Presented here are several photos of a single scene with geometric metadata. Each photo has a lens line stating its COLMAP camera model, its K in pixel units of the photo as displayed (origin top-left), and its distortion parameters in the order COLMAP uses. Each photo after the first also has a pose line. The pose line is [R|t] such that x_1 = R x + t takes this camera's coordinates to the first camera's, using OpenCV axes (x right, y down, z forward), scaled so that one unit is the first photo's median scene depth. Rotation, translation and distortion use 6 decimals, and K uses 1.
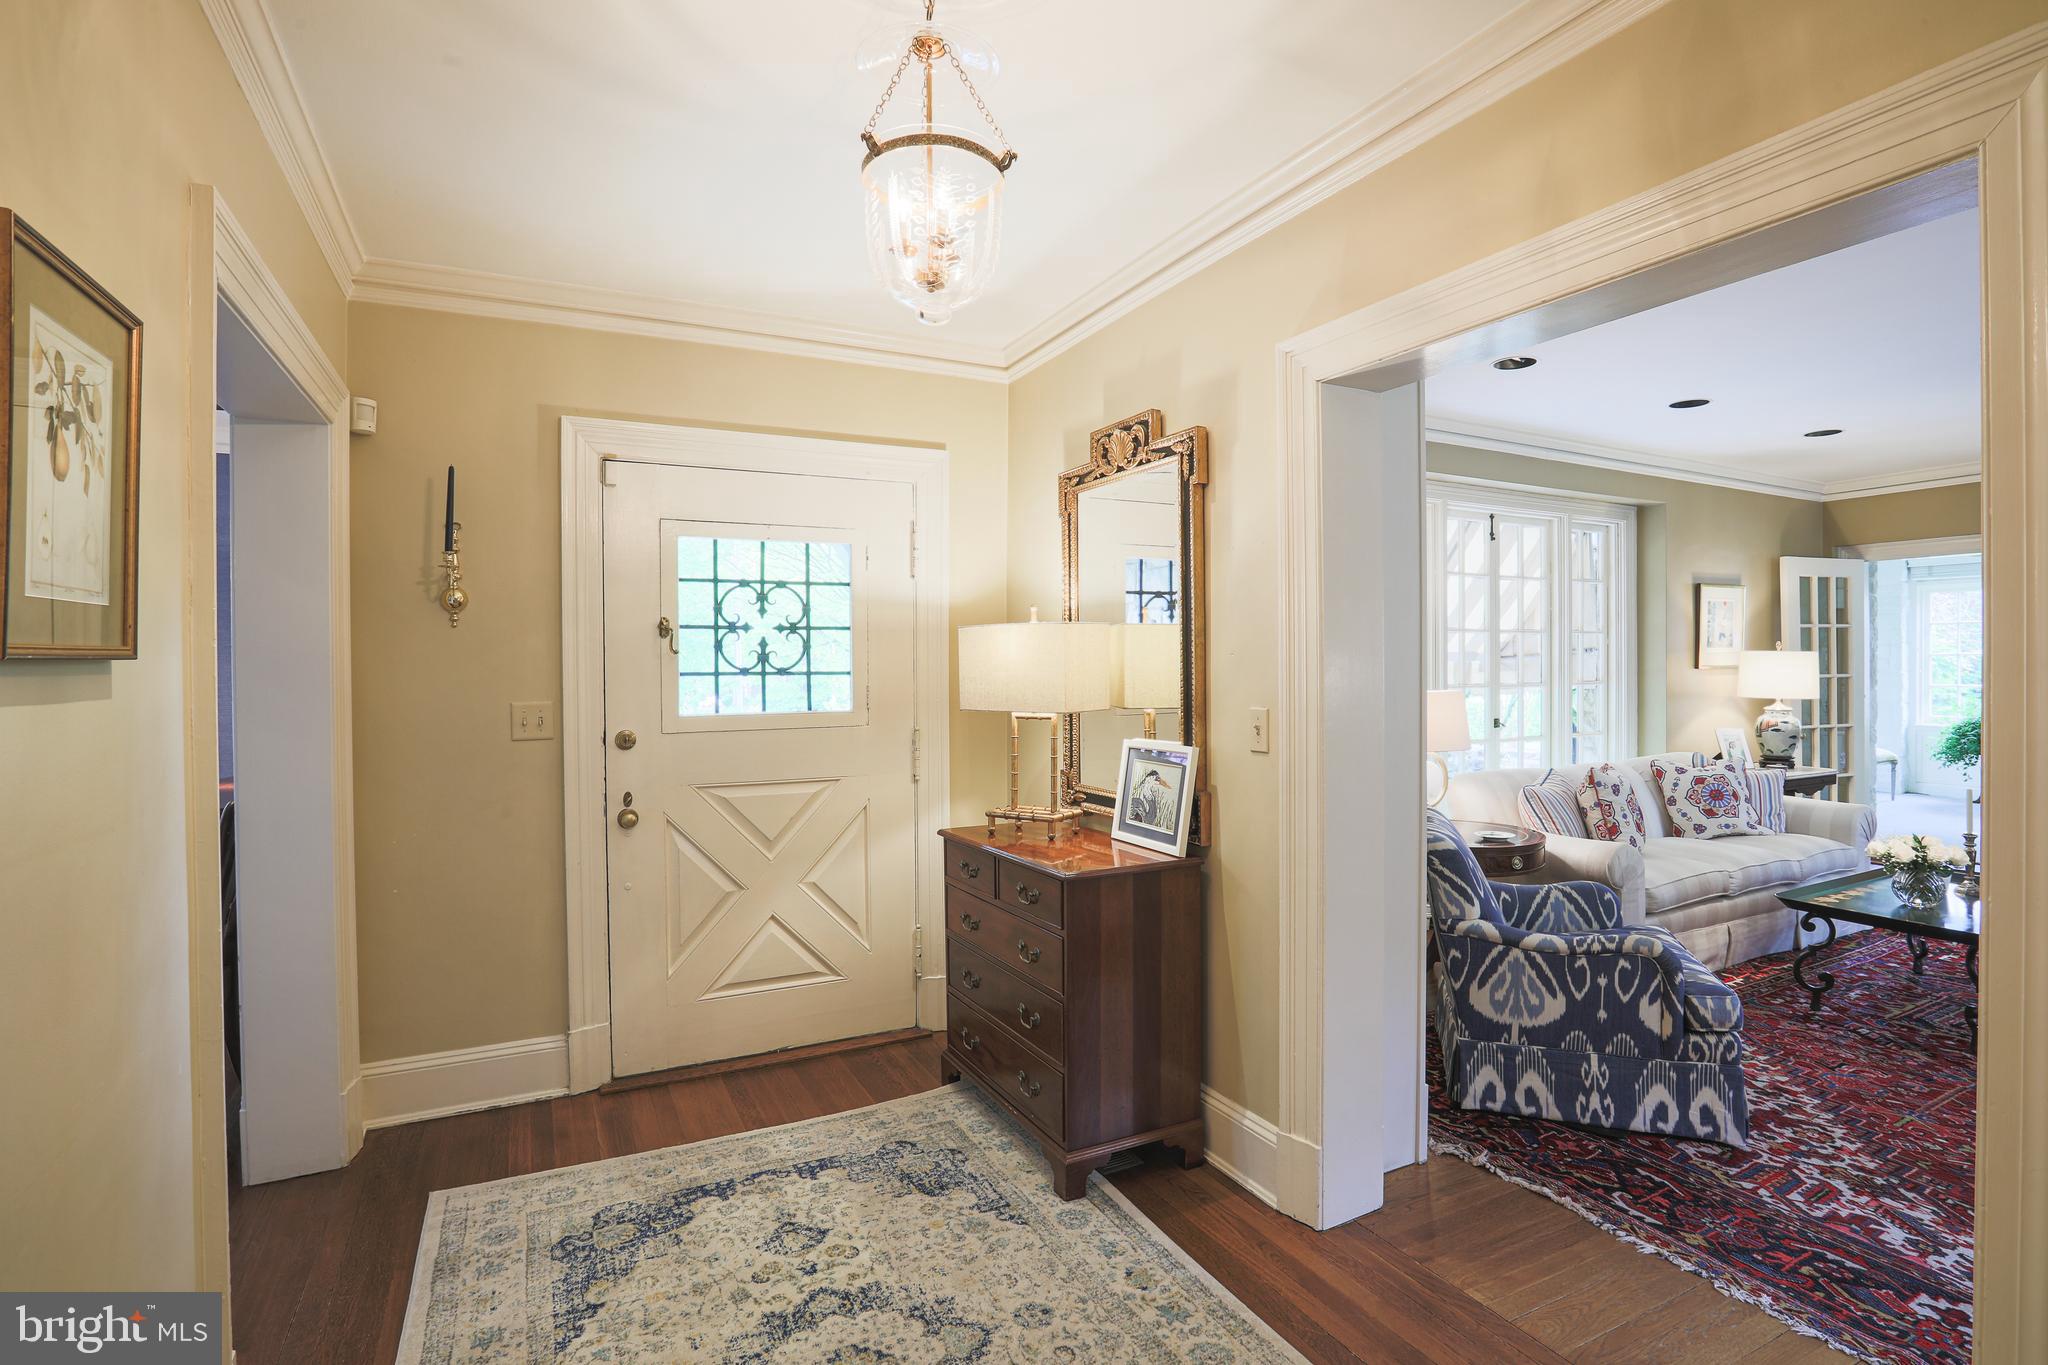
lens RADIAL K [[987.3, 0, 1025.9], [0, 987.3, 673.2], [0, 0, 1]] dist [-0.045104, 0.013542]
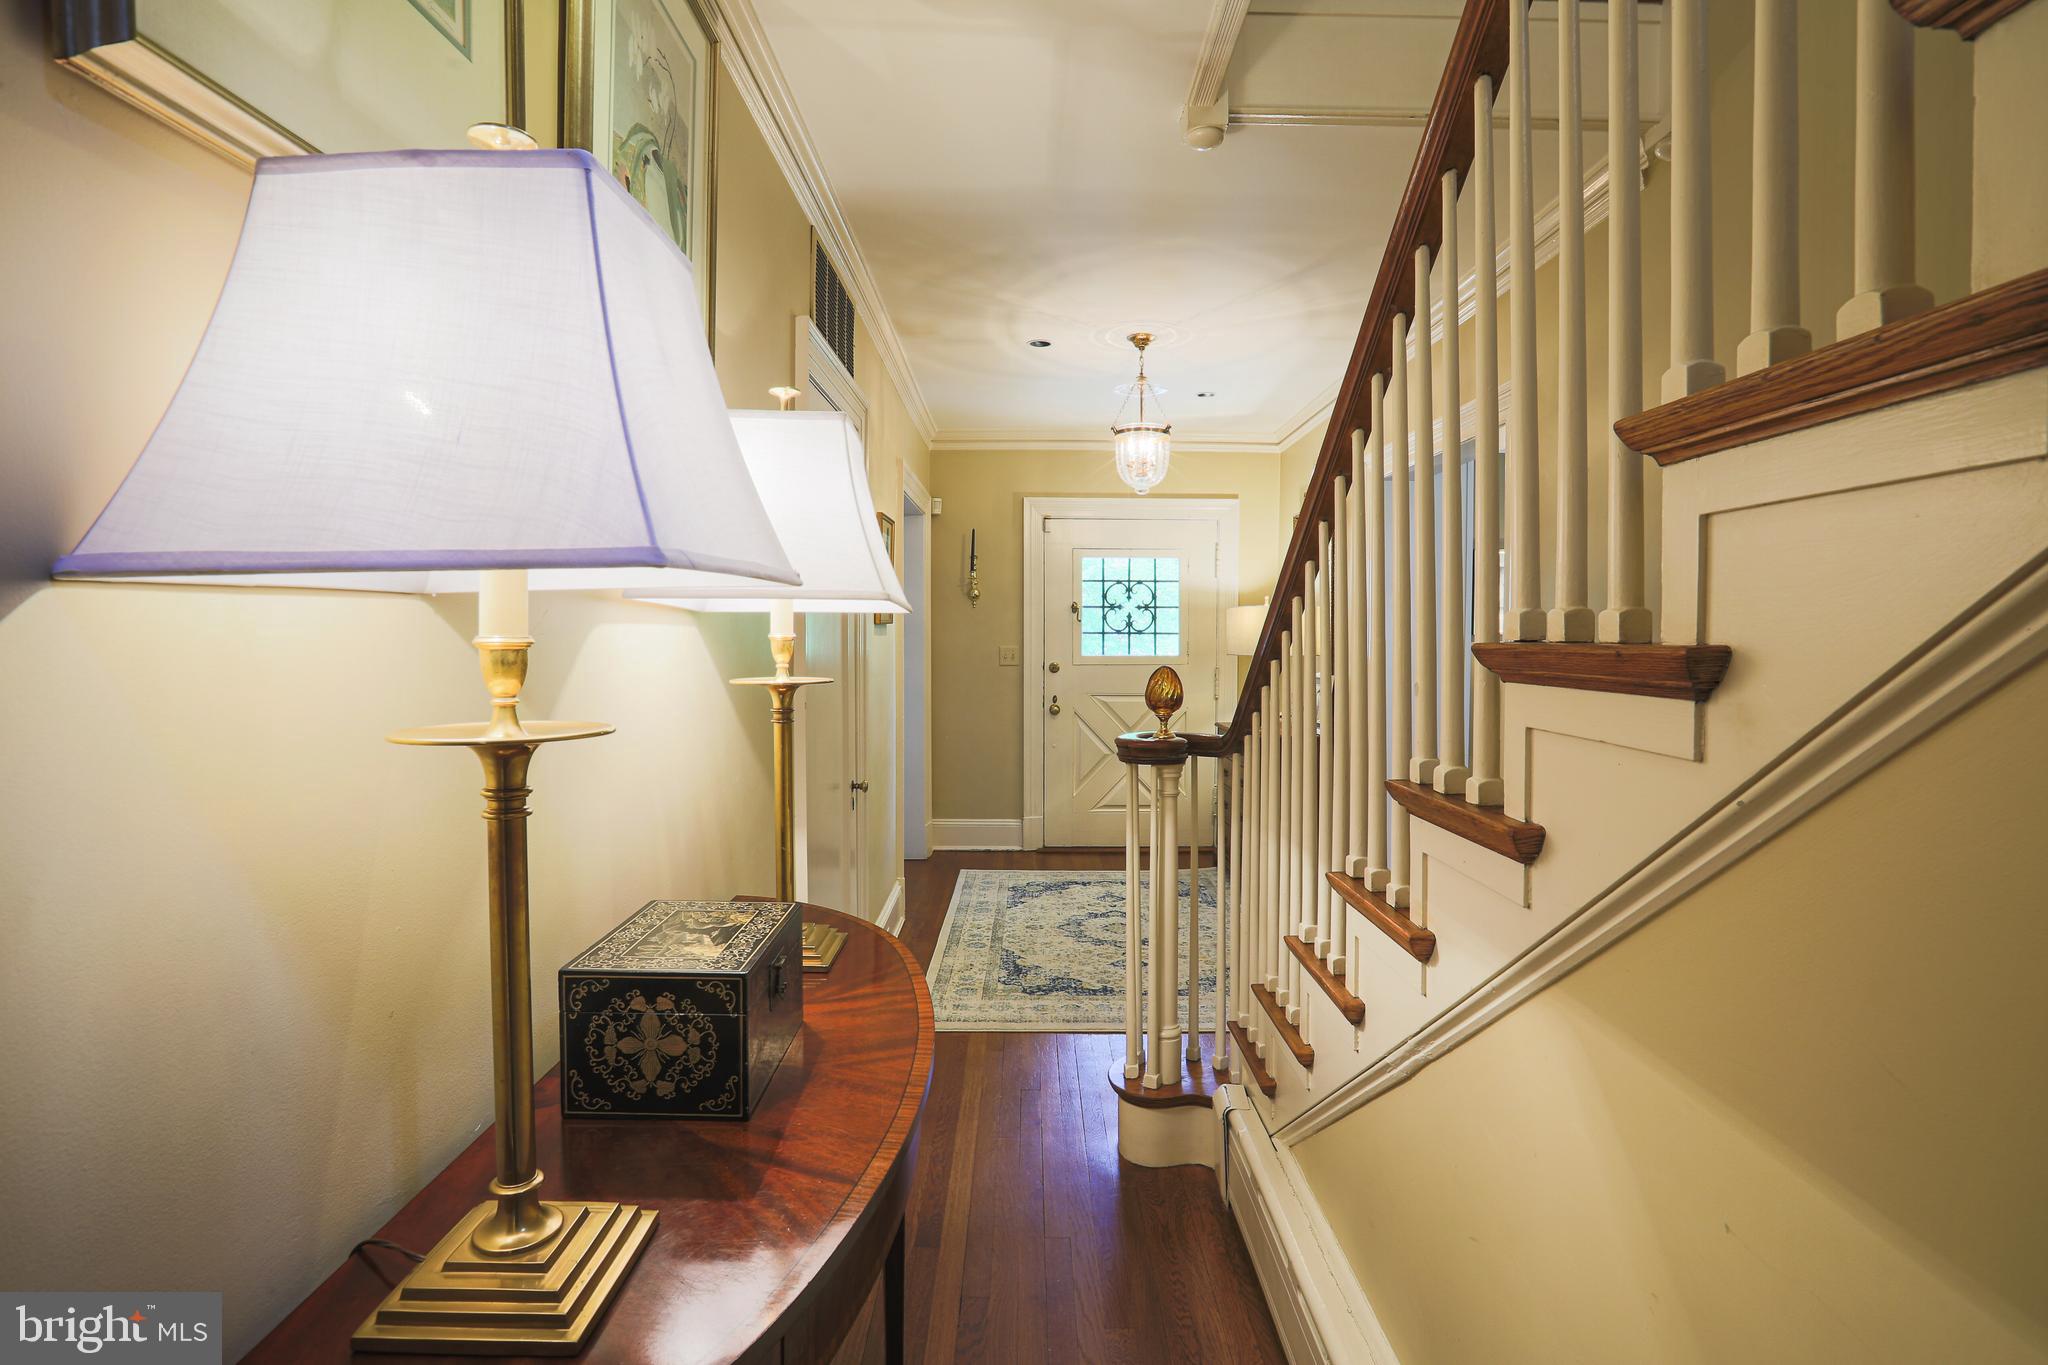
lens RADIAL K [[987.3, 0, 1028.7], [0, 987.3, 665.5], [0, 0, 1]] dist [-0.045104, 0.013542]
pose [[0.891097, 0.023793, -0.453188, 0.380198], [-0.012752, 0.999543, 0.027404, 0.012269], [0.453633, -0.018641, 0.890994, -0.663969]]
